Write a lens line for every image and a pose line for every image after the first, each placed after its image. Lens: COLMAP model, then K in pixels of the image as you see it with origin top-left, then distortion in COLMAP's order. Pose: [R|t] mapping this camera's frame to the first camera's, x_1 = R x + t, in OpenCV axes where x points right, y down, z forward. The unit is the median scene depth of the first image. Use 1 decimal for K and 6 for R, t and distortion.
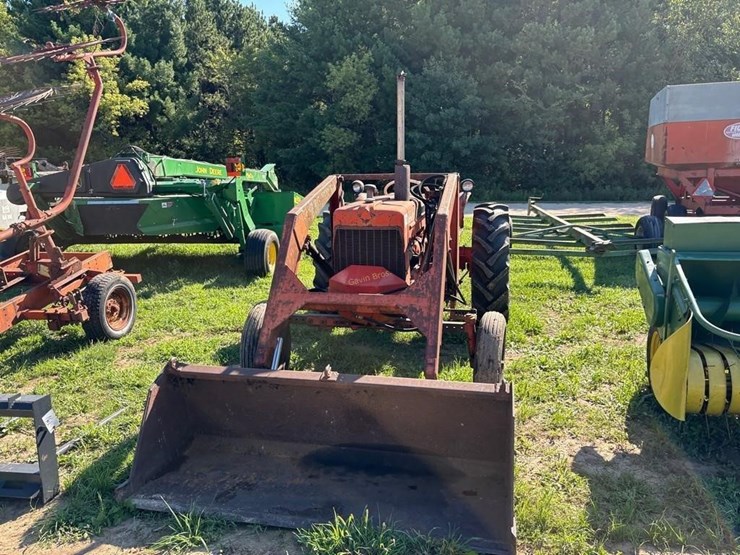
lens RADIAL K [[561.0, 0, 377.4], [0, 561.0, 274.5], [0, 0, 1]] dist [0.031962, -0.029647]
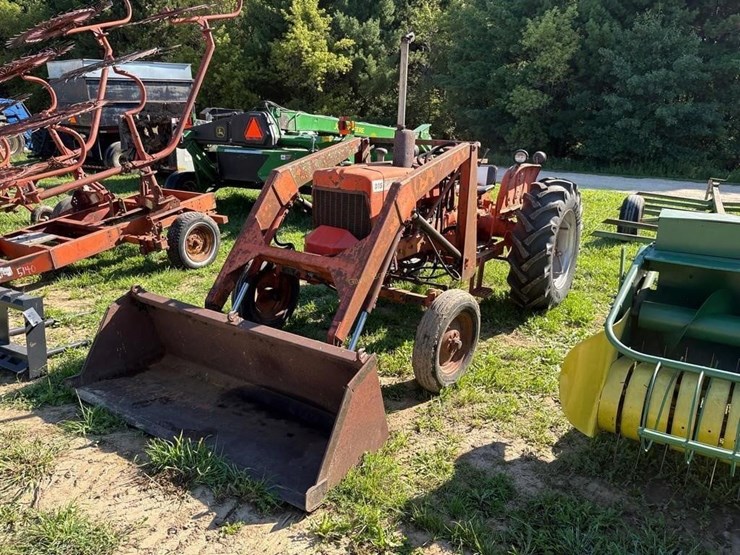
lens RADIAL K [[561.0, 0, 373.3], [0, 561.0, 274.7], [0, 0, 1]] dist [0.031962, -0.029647]
pose [[0.931599, 0.139257, -0.335753, 0.166896], [-0.116602, 0.989376, 0.086825, -0.010906], [0.344277, -0.041736, 0.937940, 0.020545]]
